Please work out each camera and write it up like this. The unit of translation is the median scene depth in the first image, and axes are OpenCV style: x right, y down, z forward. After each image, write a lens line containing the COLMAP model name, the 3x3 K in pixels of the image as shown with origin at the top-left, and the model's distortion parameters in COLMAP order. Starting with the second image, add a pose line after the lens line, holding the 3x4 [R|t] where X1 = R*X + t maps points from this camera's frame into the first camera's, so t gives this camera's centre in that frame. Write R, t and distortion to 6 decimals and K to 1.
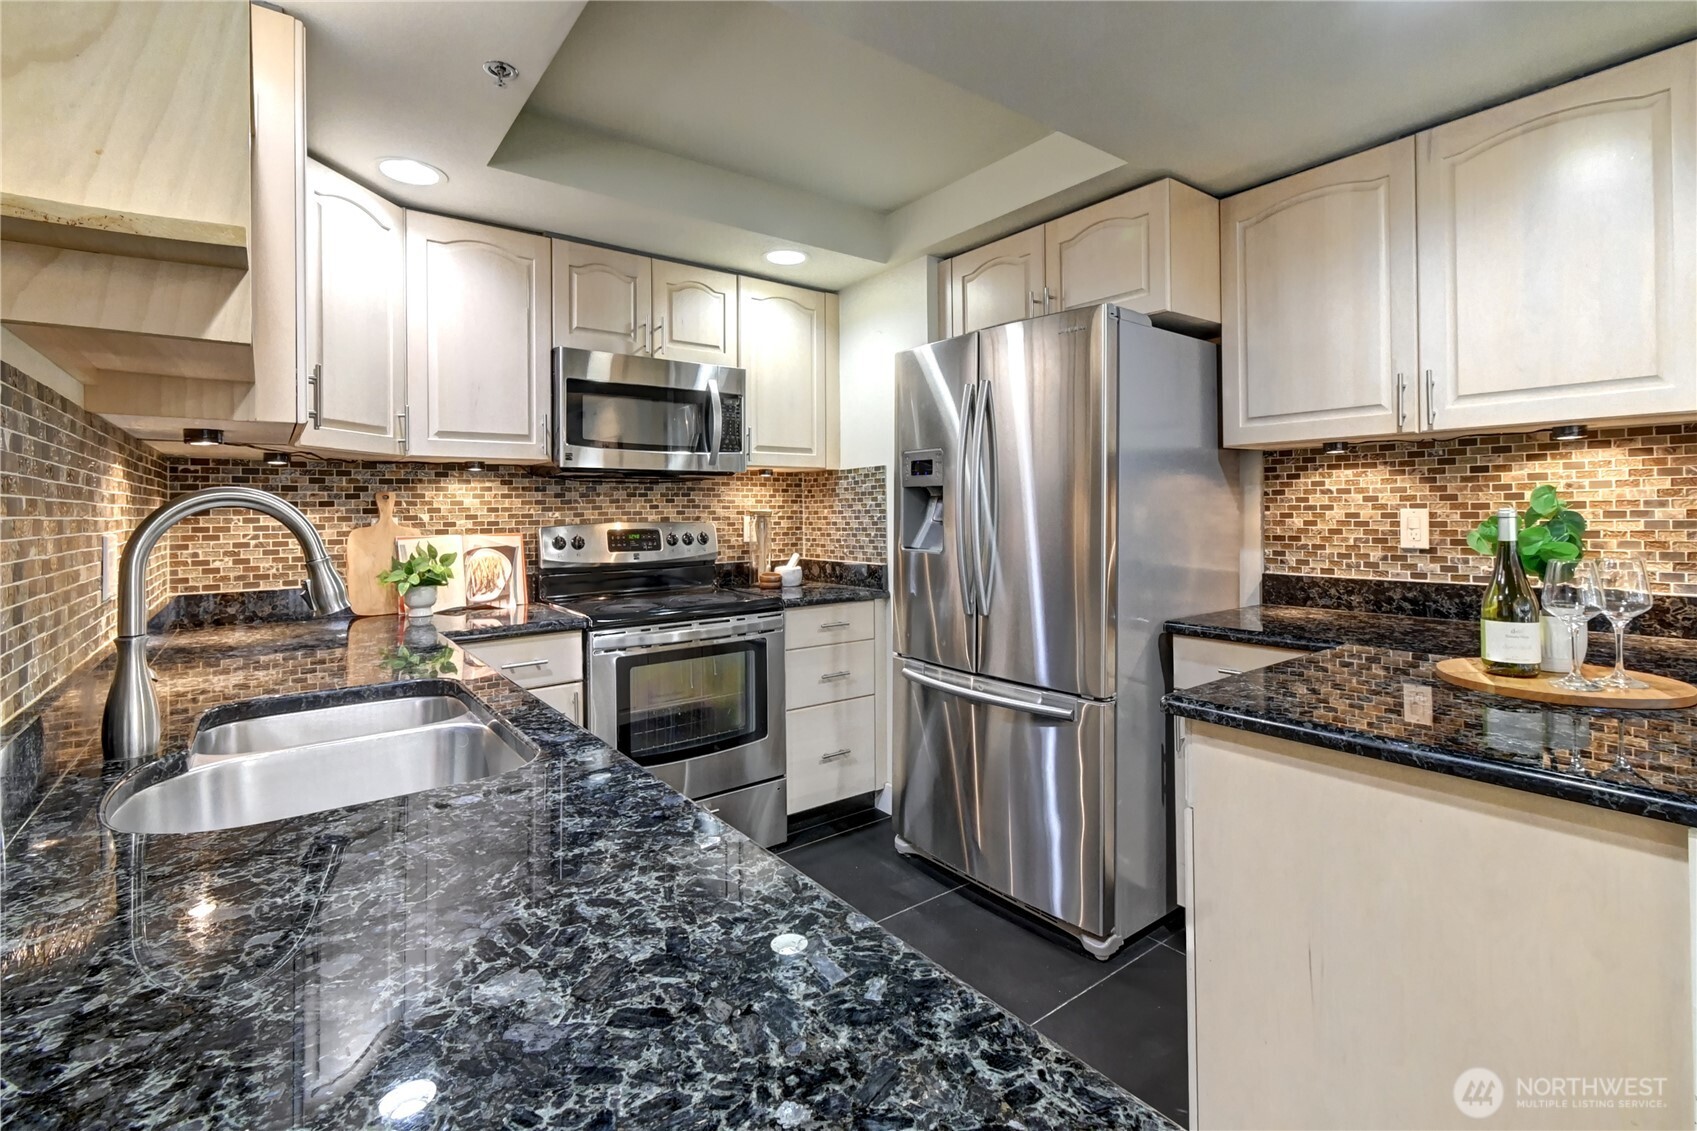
lens RADIAL K [[764.0, 0, 863.2], [0, 764.0, 506.4], [0, 0, 1]] dist [0.011271, -0.000414]
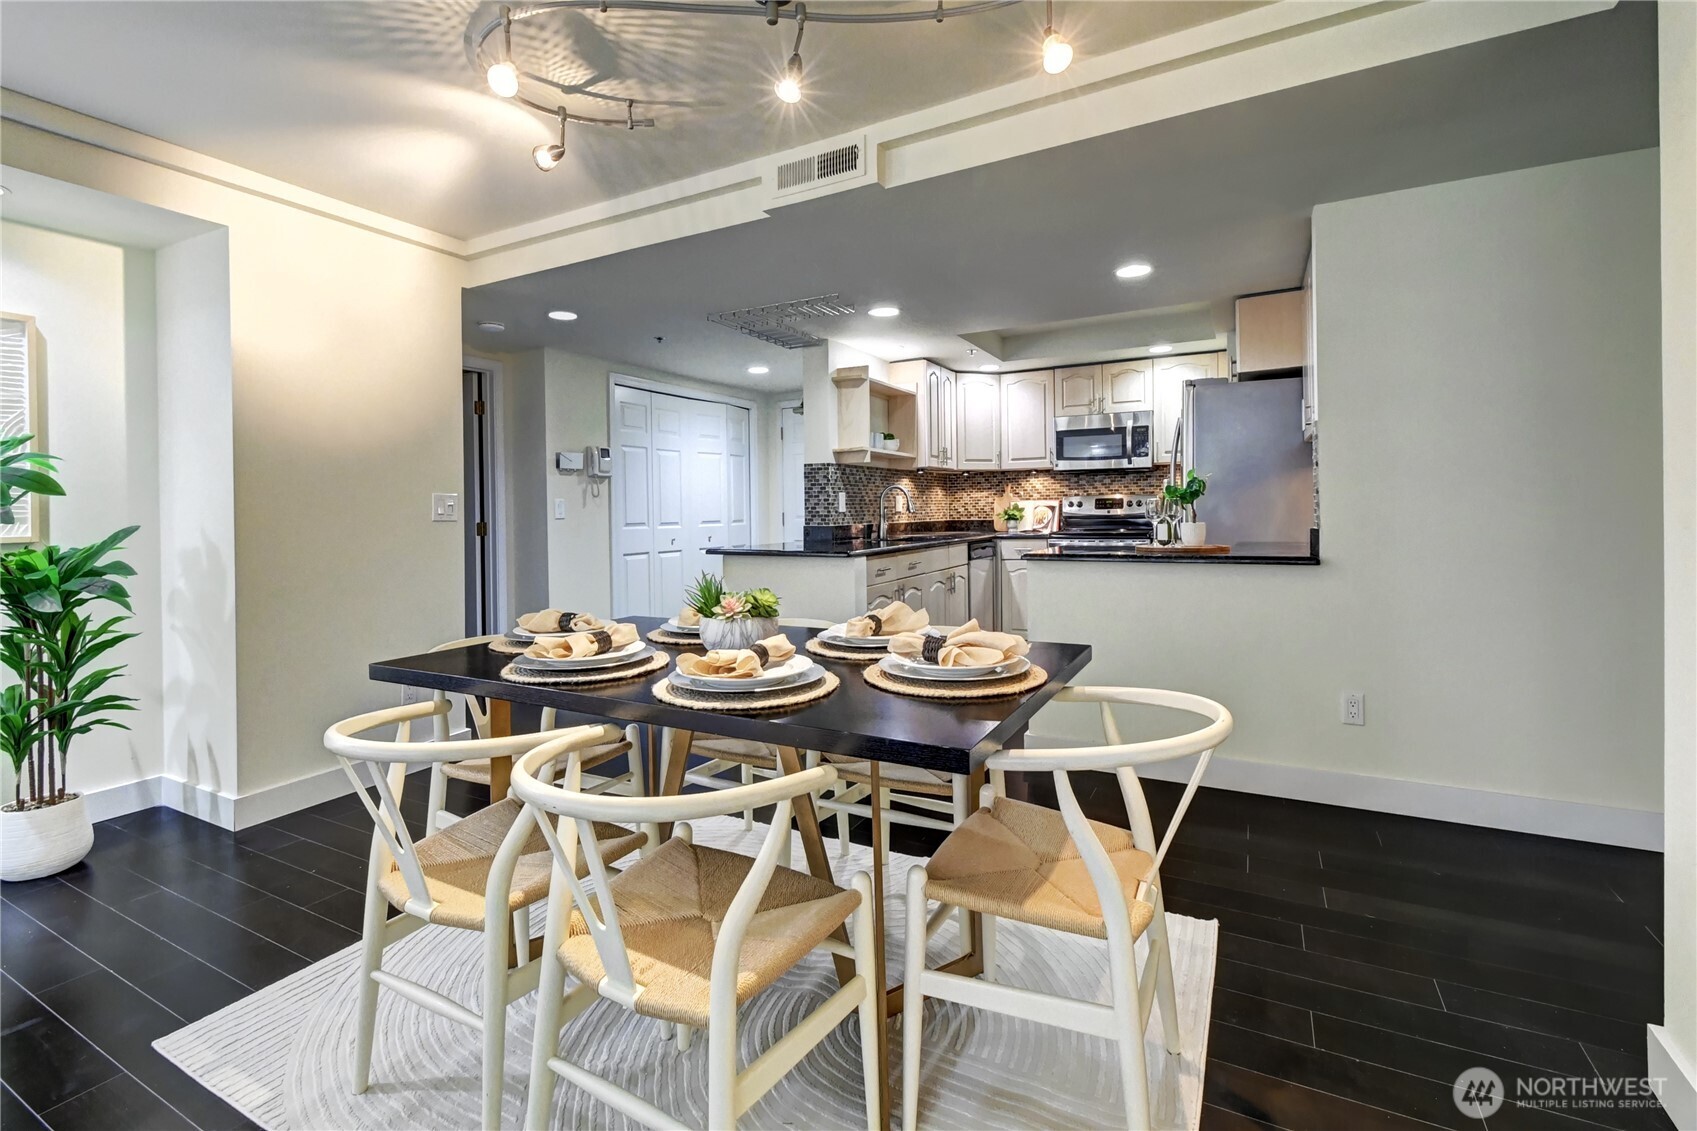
lens RADIAL K [[764.0, 0, 828.1], [0, 764.0, 525.0], [0, 0, 1]] dist [0.011271, -0.000414]
pose [[0.399835, 0.022280, -0.916316, 1.476523], [0.016339, 0.999372, 0.031430, 0.030327], [0.916441, -0.027539, 0.399220, -0.555900]]
